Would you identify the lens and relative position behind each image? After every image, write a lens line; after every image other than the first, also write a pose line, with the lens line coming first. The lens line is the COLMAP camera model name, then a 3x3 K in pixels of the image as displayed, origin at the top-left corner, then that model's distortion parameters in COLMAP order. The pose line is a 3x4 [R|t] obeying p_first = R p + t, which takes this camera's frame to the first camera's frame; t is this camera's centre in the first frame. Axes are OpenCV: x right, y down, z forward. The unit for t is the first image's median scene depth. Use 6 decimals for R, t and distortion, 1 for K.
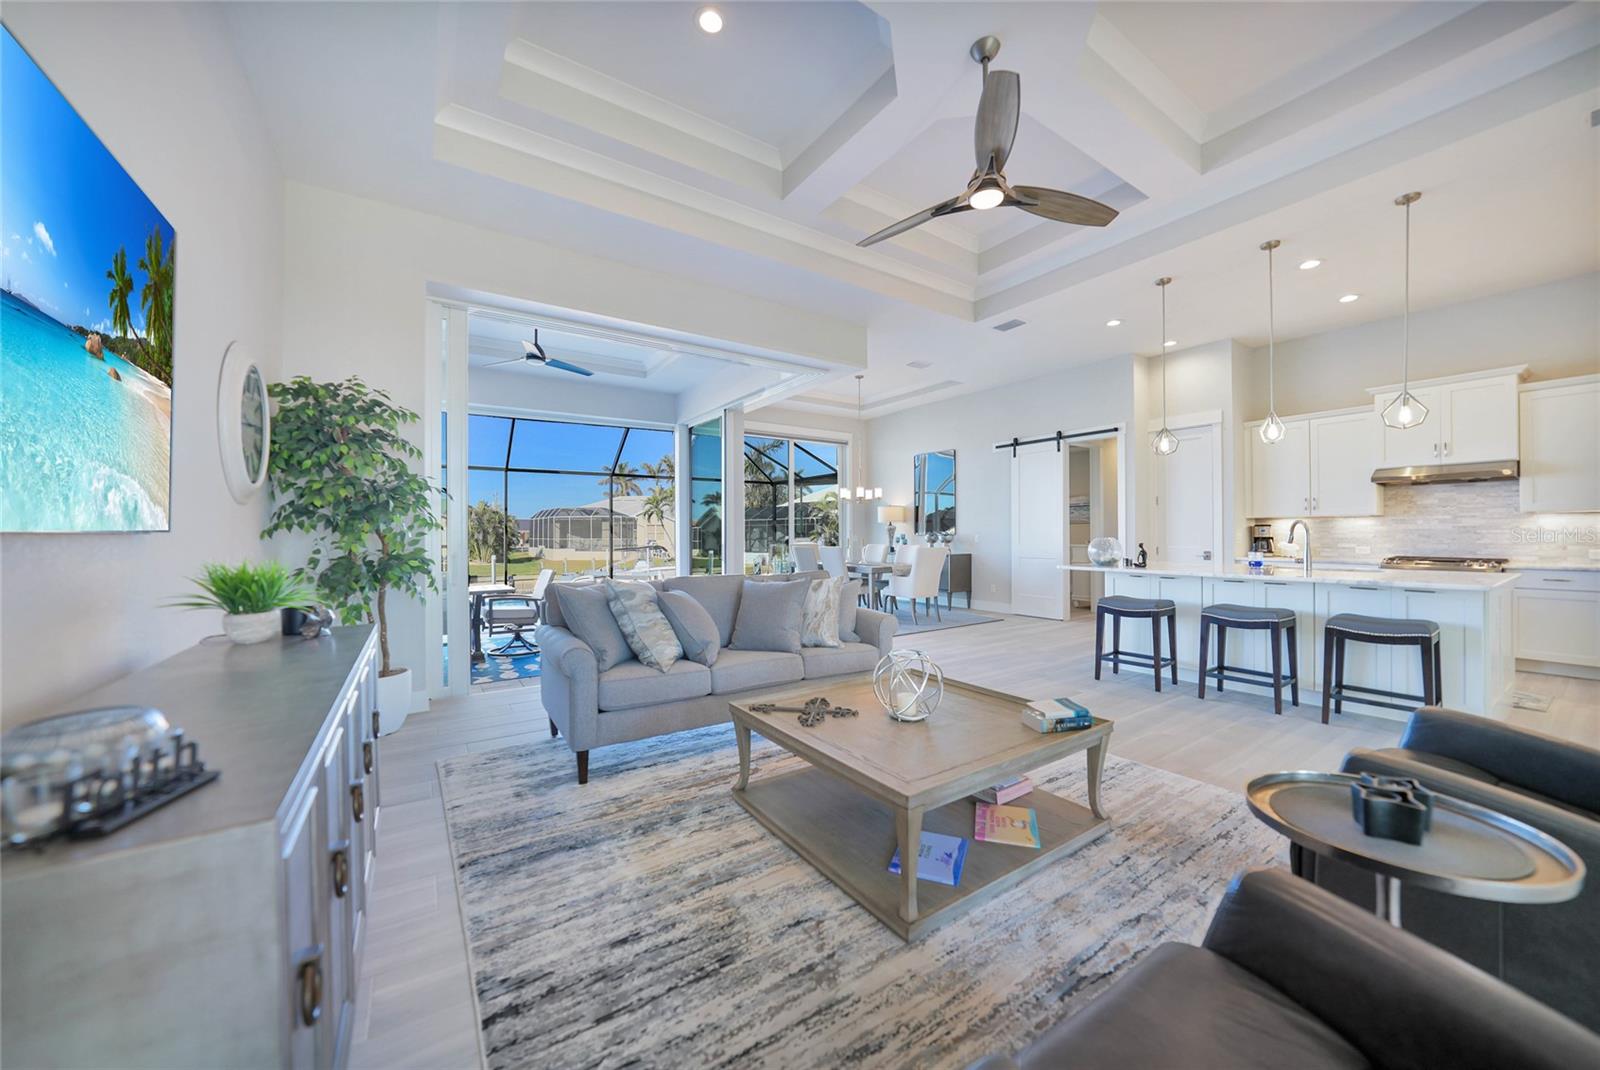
lens RADIAL K [[569.9, 0, 802.8], [0, 569.9, 532.6], [0, 0, 1]] dist [-0.028397, 0.006814]
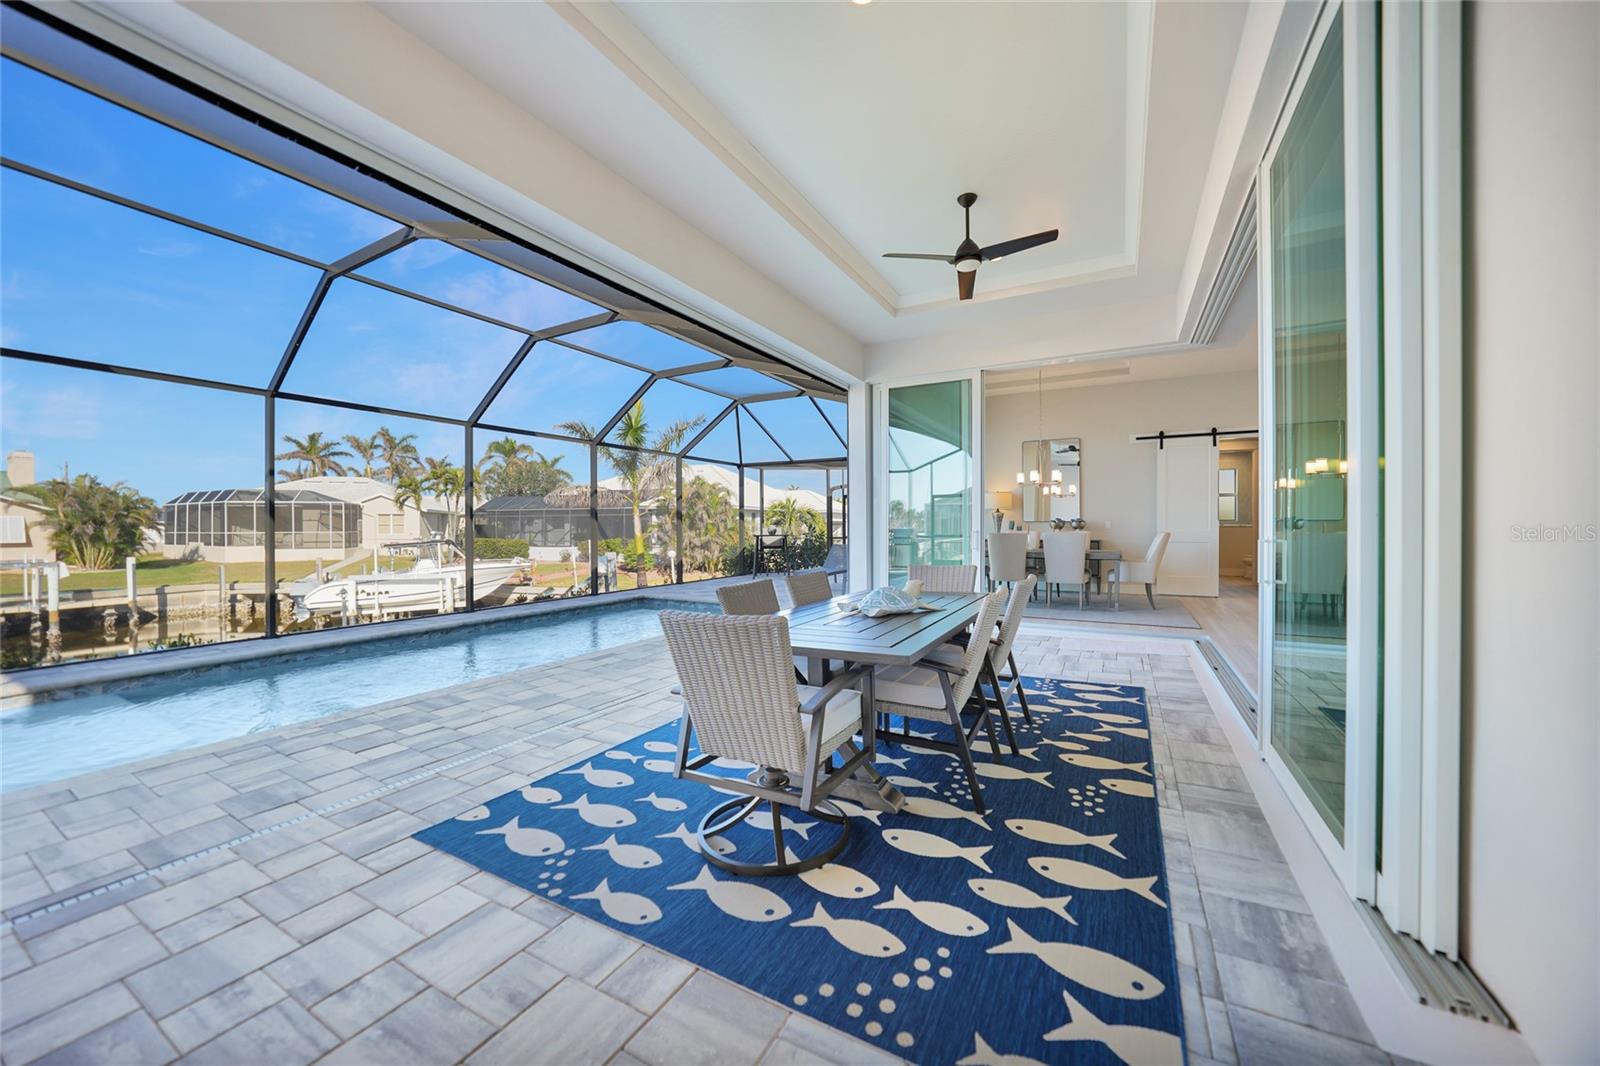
lens RADIAL K [[569.9, 0, 802.8], [0, 569.9, 530.6], [0, 0, 1]] dist [-0.028397, 0.006814]
pose [[0.890846, -0.002135, 0.454301, -0.127217], [-0.001401, 0.999971, 0.007446, 0.002678], [-0.454304, -0.007270, 0.890817, 0.062372]]
